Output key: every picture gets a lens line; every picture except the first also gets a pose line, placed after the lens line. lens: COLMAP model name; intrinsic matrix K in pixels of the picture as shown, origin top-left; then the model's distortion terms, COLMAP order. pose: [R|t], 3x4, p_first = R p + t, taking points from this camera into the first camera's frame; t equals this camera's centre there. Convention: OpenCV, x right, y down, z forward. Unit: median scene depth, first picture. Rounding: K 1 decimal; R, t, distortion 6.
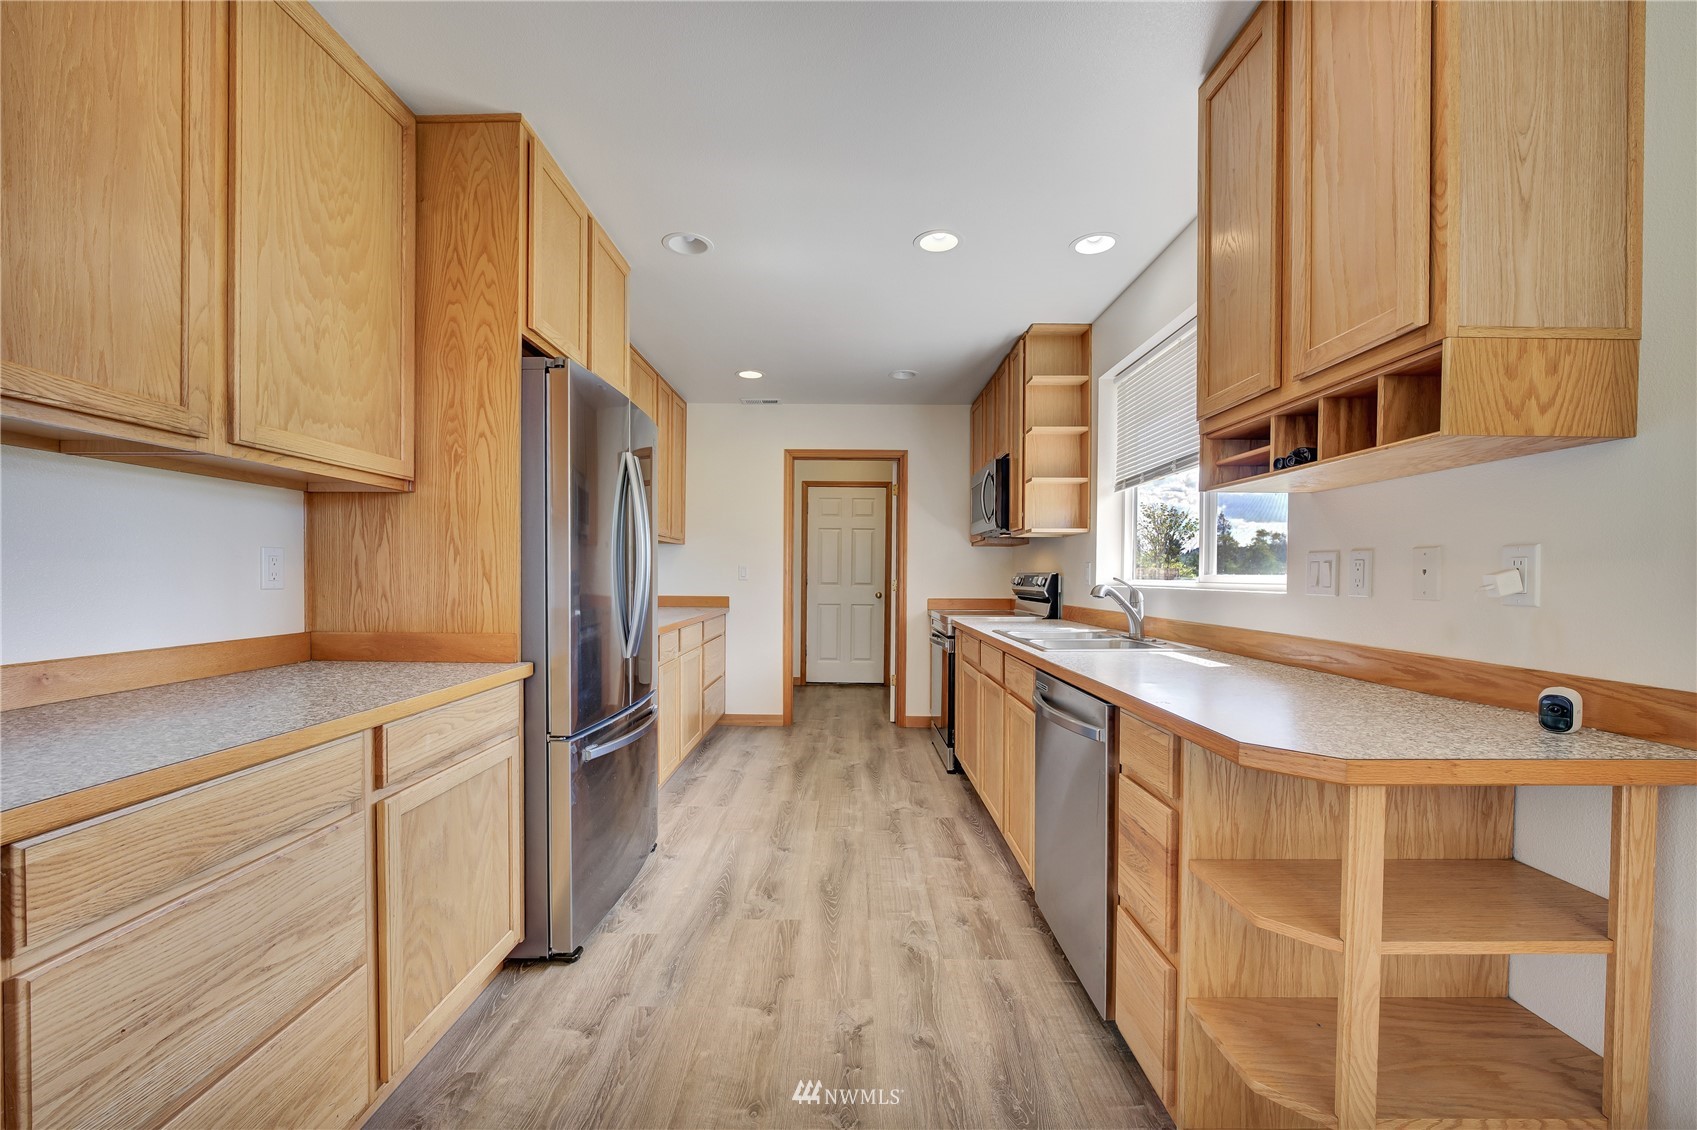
lens RADIAL K [[670.0, 0, 839.9], [0, 670.0, 578.1], [0, 0, 1]] dist [-0.012142, 0.000157]
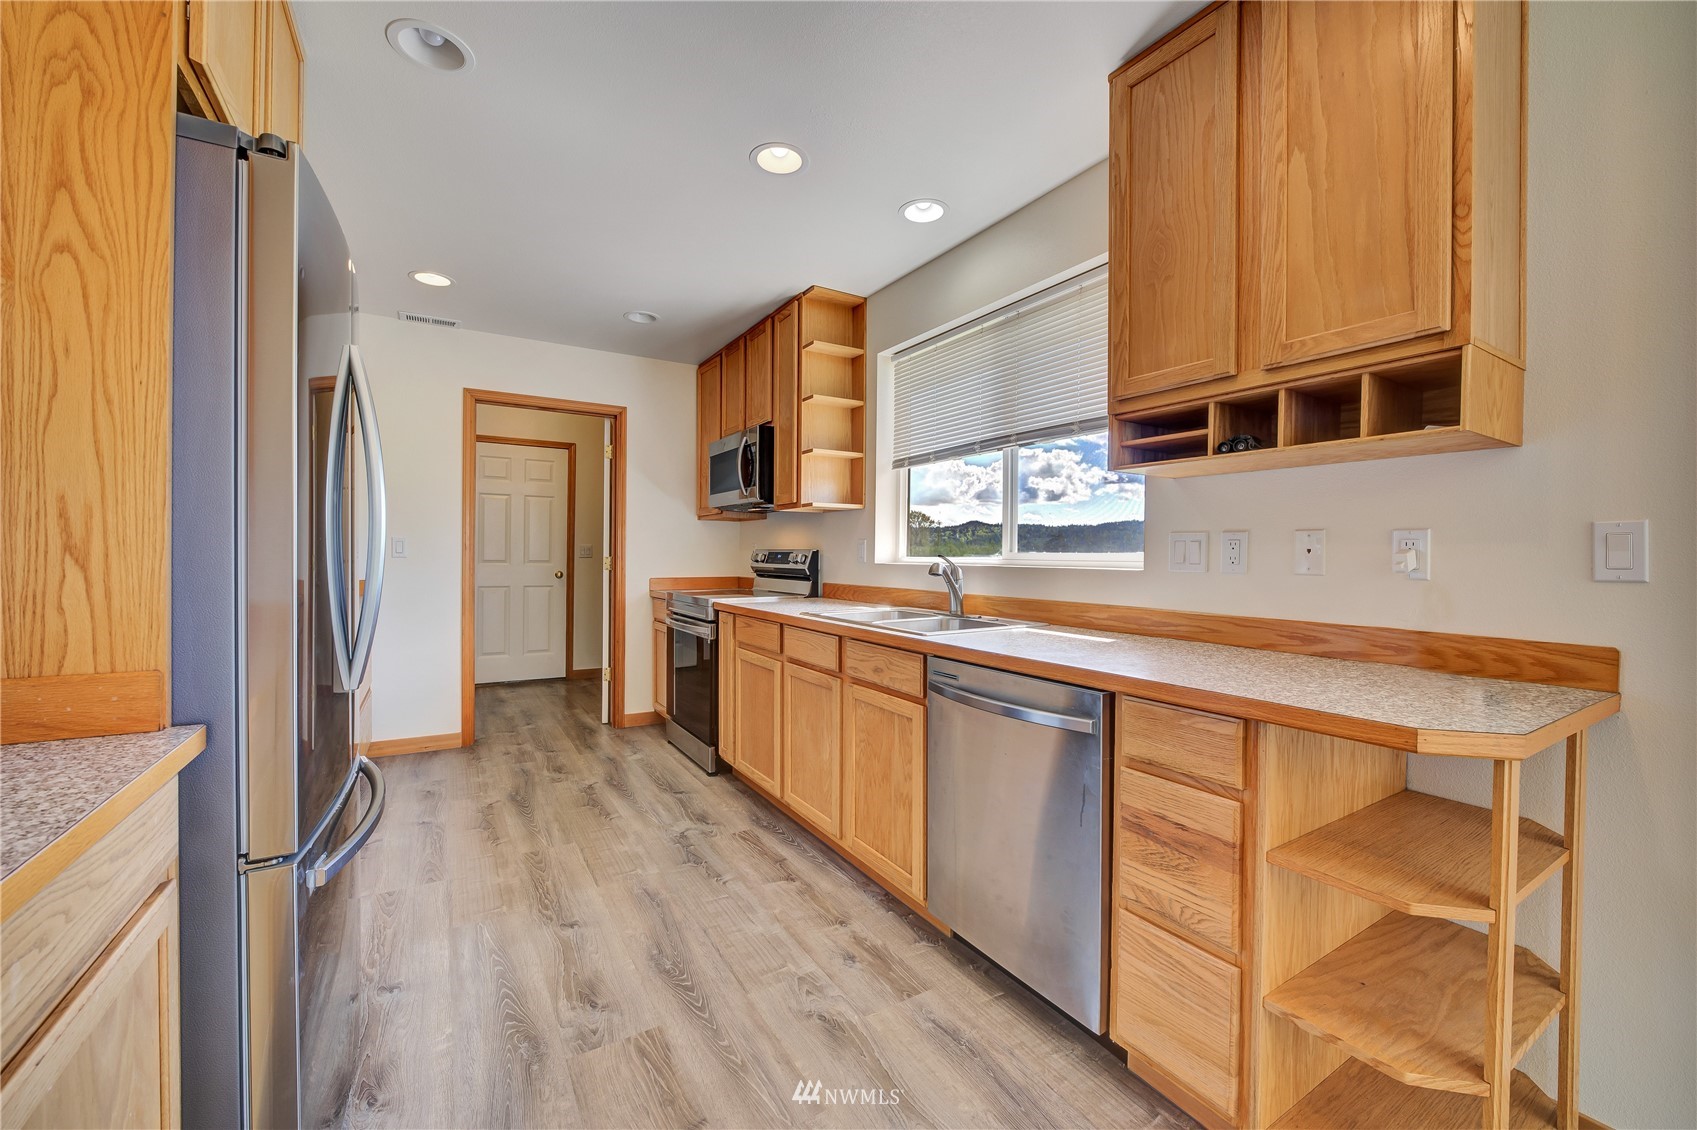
lens RADIAL K [[670.0, 0, 851.7], [0, 670.0, 553.9], [0, 0, 1]] dist [-0.012142, 0.000157]
pose [[0.849313, 0.001031, 0.527888, -0.217298], [-0.000667, 0.999999, -0.000880, -0.001337], [-0.527889, 0.000396, 0.849313, 0.226220]]
